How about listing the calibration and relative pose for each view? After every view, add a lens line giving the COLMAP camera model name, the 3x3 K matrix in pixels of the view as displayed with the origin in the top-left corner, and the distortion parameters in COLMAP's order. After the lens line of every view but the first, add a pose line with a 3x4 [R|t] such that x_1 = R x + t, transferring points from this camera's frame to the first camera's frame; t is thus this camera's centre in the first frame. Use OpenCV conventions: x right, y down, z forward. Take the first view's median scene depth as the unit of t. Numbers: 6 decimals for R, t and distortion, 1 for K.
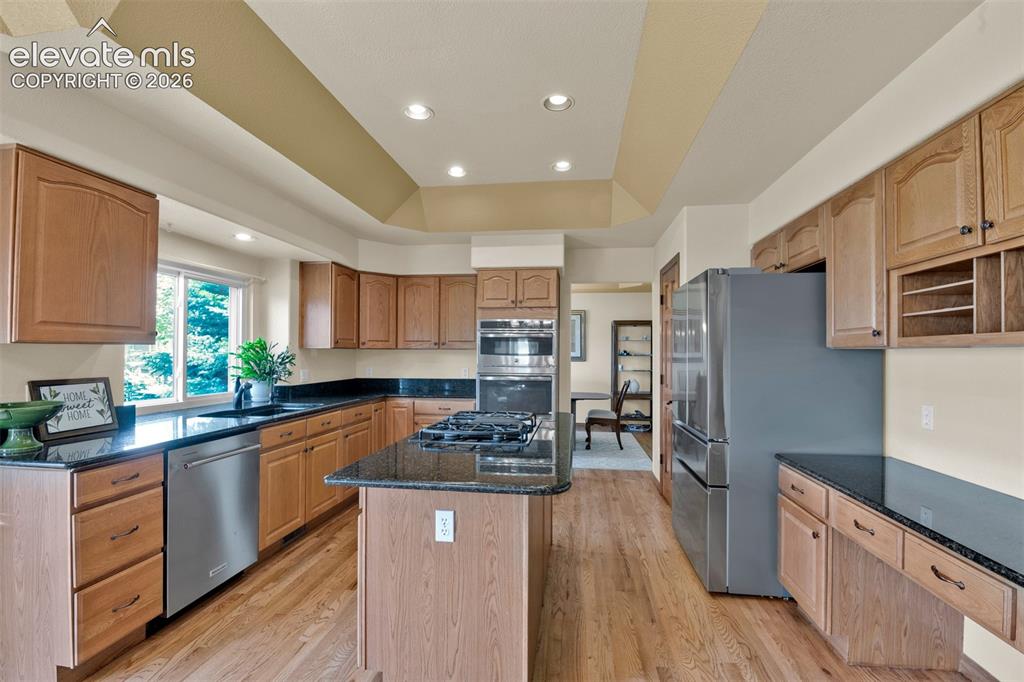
lens RADIAL K [[444.0, 0, 515.9], [0, 444.0, 349.3], [0, 0, 1]] dist [-0.011908, -0.000240]
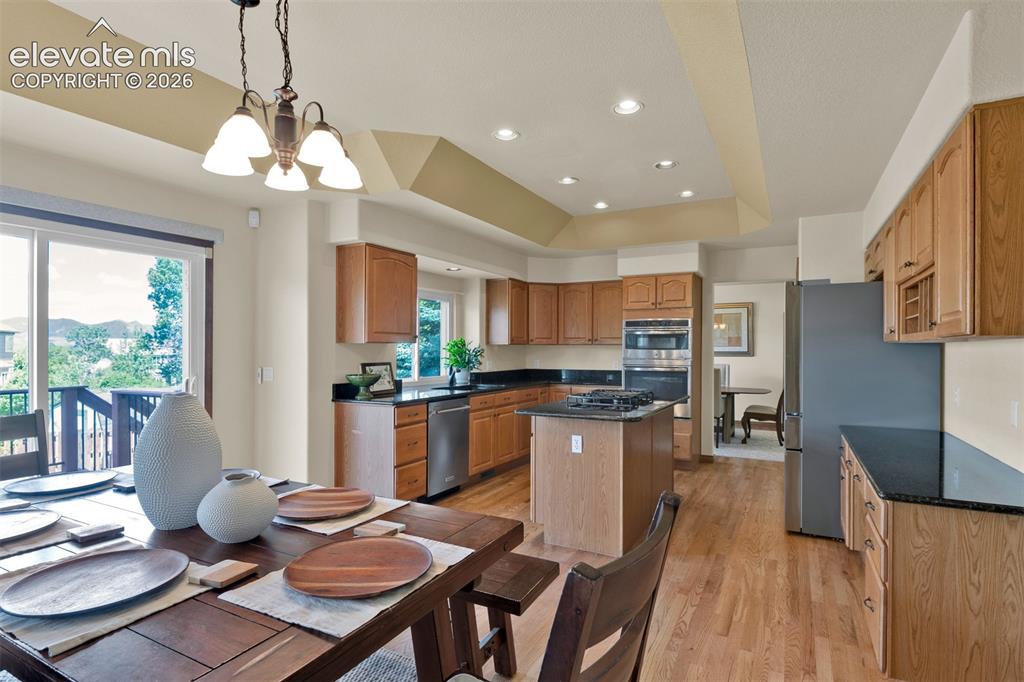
lens RADIAL K [[523.2, 0, 512.0], [0, 523.2, 341.0], [0, 0, 1]] dist [-0.000496, -0.000104]
pose [[0.933533, -0.008372, -0.358395, 0.159870], [0.006044, 0.999953, -0.007616, -0.000660], [0.358442, 0.004943, 0.933539, -0.480550]]
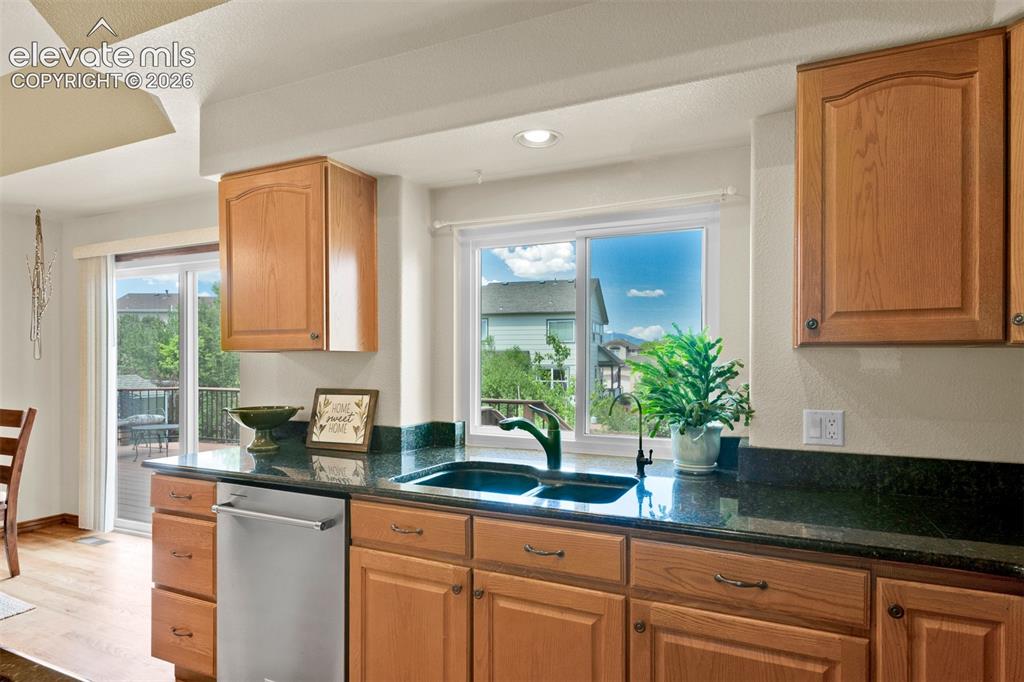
lens RADIAL K [[579.1, 0, 511.5], [0, 579.1, 375.6], [0, 0, 1]] dist [0.001617, 0.000439]
pose [[-0.283395, 0.019227, -0.958811, 0.036417], [0.000414, 0.999801, 0.019927, 0.009598], [0.959003, 0.005251, -0.283347, 1.020027]]
